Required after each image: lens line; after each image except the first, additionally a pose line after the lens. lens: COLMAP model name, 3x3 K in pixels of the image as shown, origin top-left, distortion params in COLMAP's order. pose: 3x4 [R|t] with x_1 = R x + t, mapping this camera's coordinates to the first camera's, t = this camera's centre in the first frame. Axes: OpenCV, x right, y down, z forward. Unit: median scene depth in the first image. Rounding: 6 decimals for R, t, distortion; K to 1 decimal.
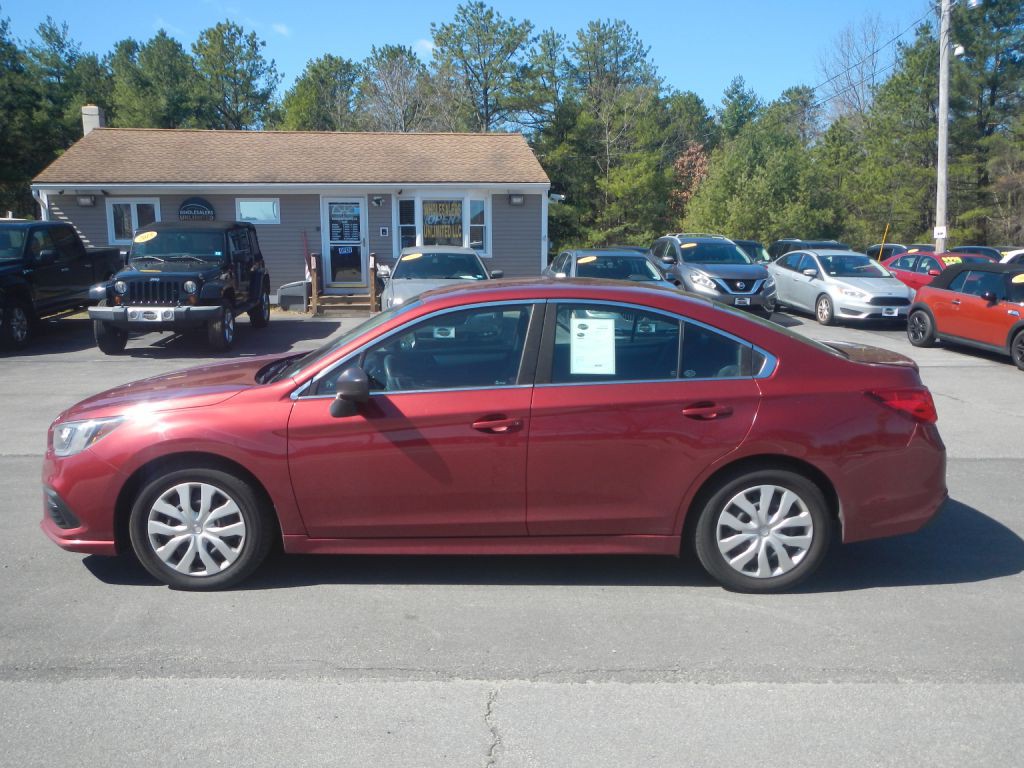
lens RADIAL K [[842.8, 0, 508.6], [0, 842.8, 386.1], [0, 0, 1]] dist [0.004329, -0.011152]
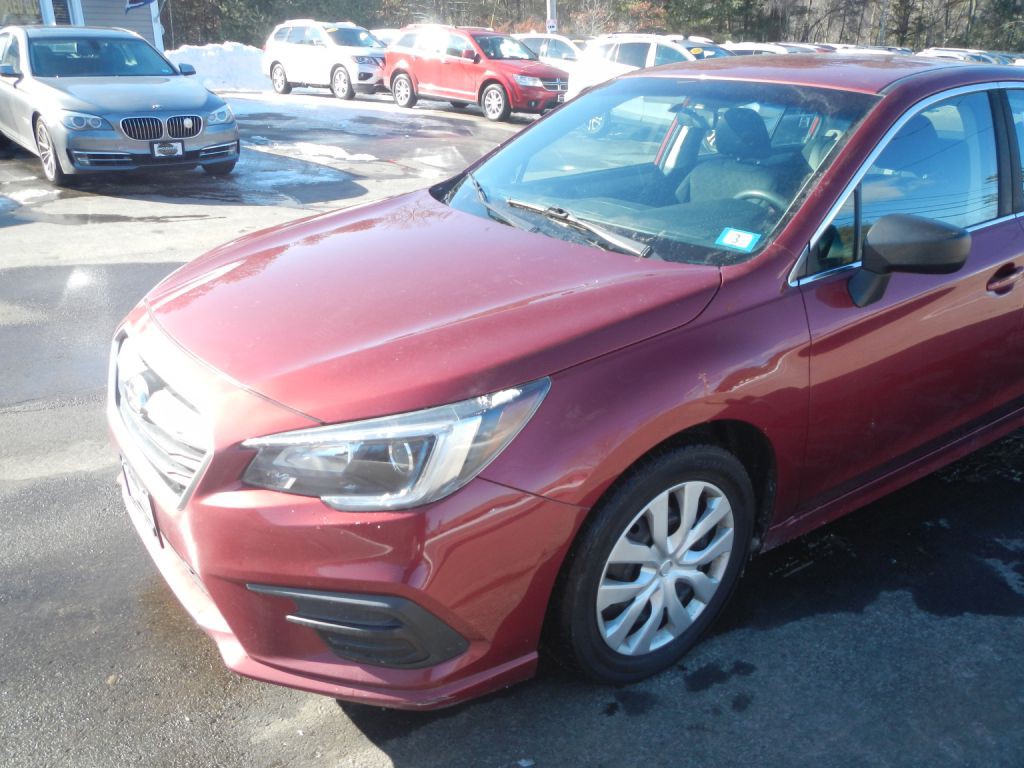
lens RADIAL K [[842.8, 0, 522.4], [0, 842.8, 391.3], [0, 0, 1]] dist [0.004329, -0.011152]
pose [[0.822217, -0.205508, 0.530779, -0.150605], [0.080531, 0.965164, 0.248944, -0.014856], [-0.563448, -0.161942, 0.810124, 0.142746]]
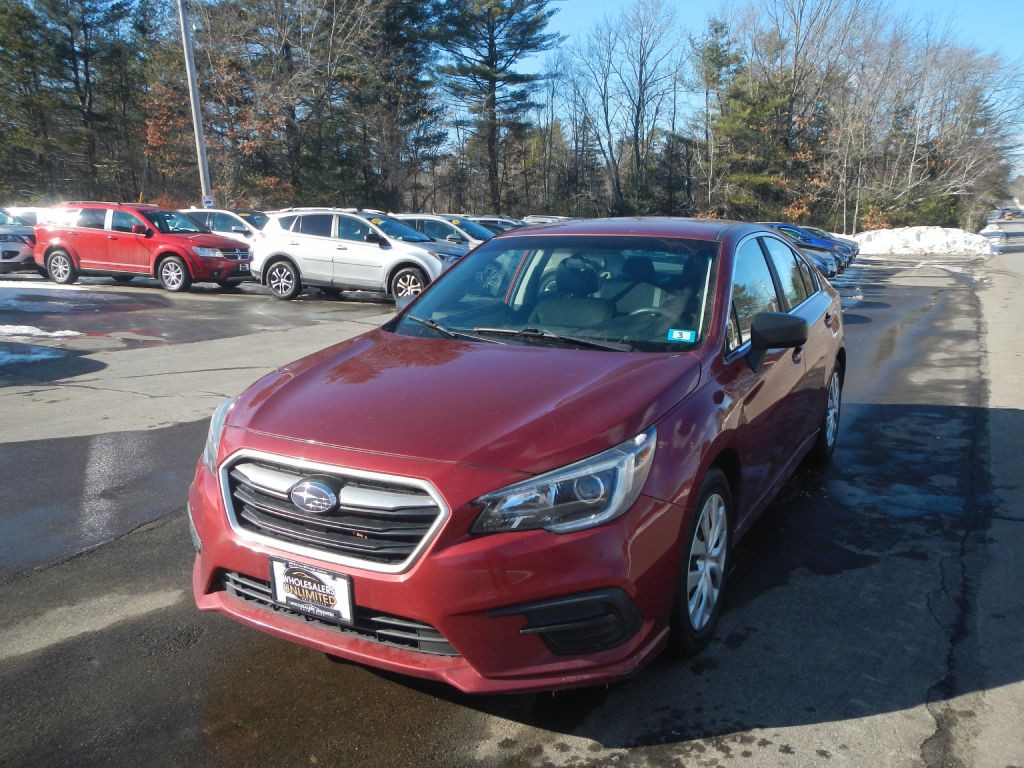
lens RADIAL K [[842.8, 0, 526.7], [0, 842.8, 375.3], [0, 0, 1]] dist [0.004329, -0.011152]
pose [[0.499032, -0.161673, 0.851369, -0.225139], [0.149453, 0.983778, 0.099215, -0.017546], [-0.853599, 0.077728, 0.515099, 0.163402]]
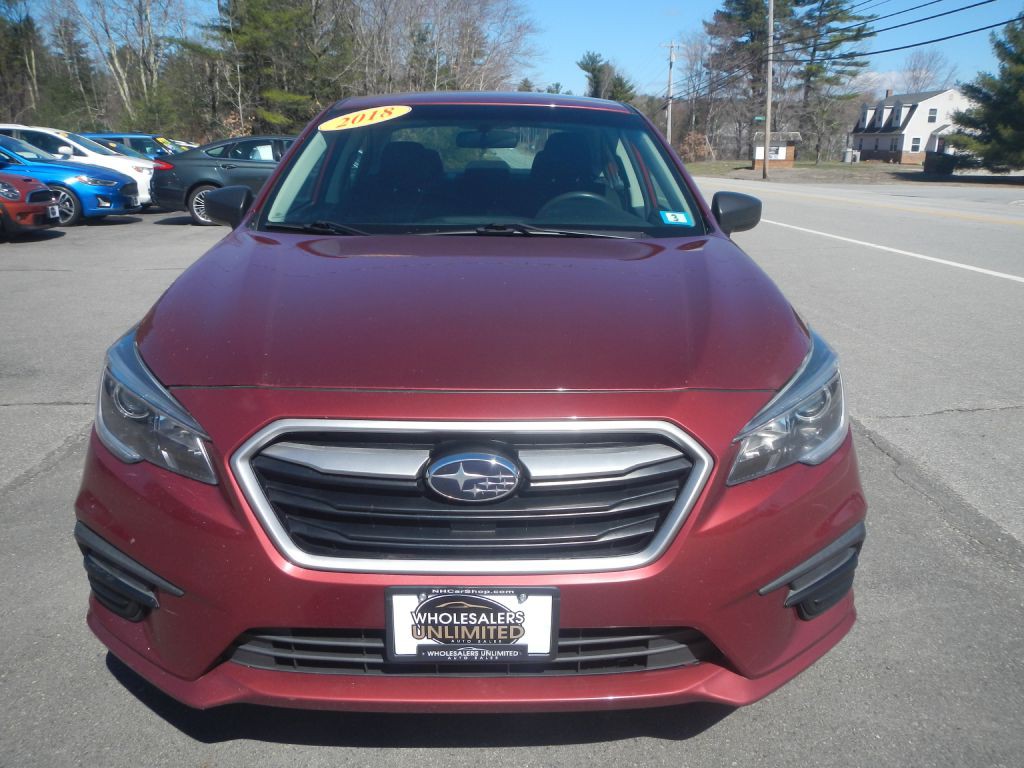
lens RADIAL K [[842.8, 0, 515.7], [0, 842.8, 392.0], [0, 0, 1]] dist [0.004329, -0.011152]
pose [[-0.006997, -0.283455, 0.958960, -0.207239], [0.155970, 0.946937, 0.281039, -0.020156], [-0.987737, 0.151535, 0.037585, 0.251772]]
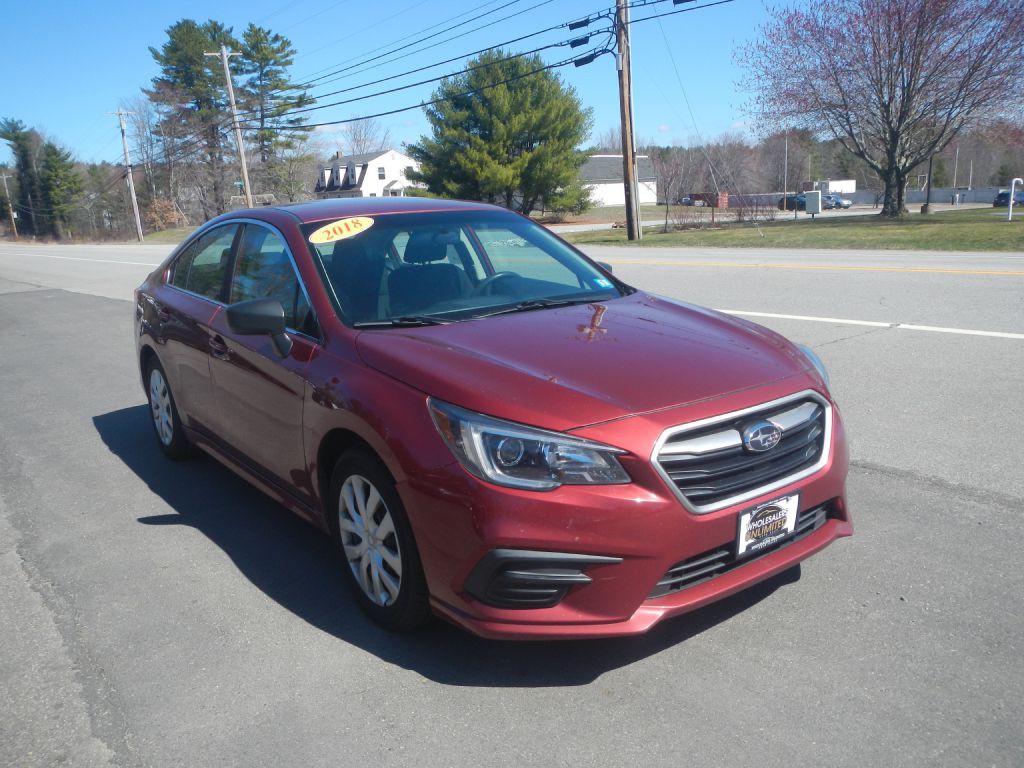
lens RADIAL K [[842.8, 0, 515.5], [0, 842.8, 399.6], [0, 0, 1]] dist [0.004329, -0.011152]
pose [[-0.585581, -0.166458, 0.793339, -0.218880], [0.182682, 0.926413, 0.329221, -0.049744], [-0.789761, 0.337715, -0.512081, 0.360709]]
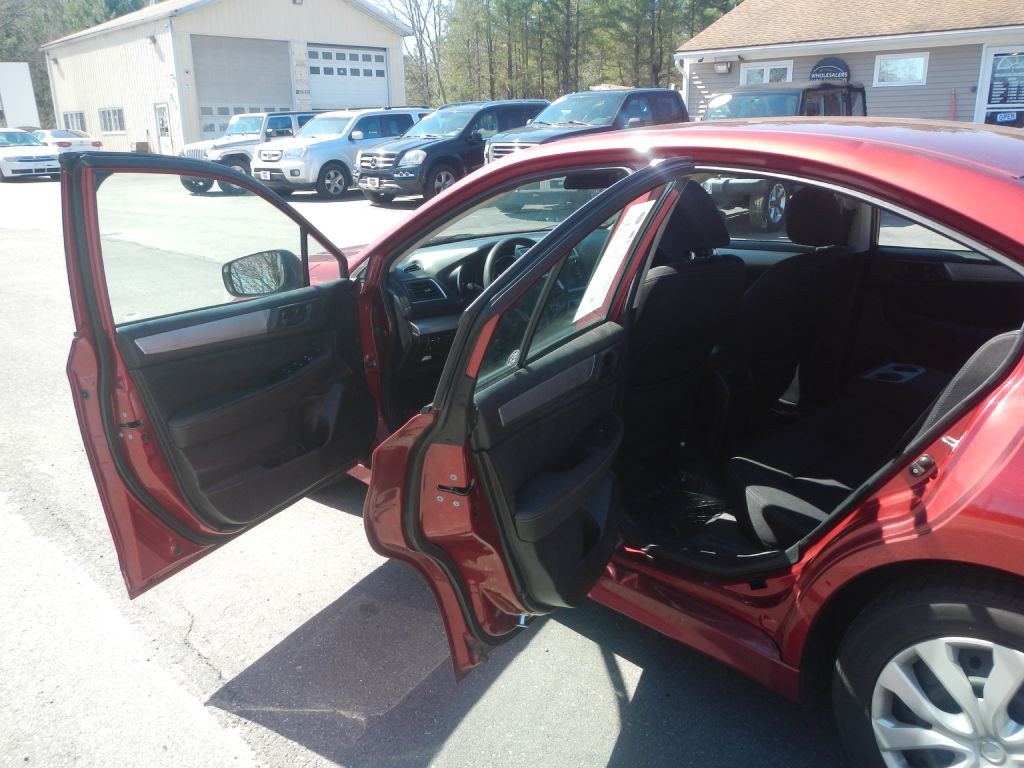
lens RADIAL K [[842.8, 0, 514.8], [0, 842.8, 388.9], [0, 0, 1]] dist [0.004329, -0.011152]
pose [[0.693220, 0.205957, -0.690672, 0.085070], [-0.107526, 0.977130, 0.183455, -0.009783], [0.712659, -0.052909, 0.699512, 0.125129]]
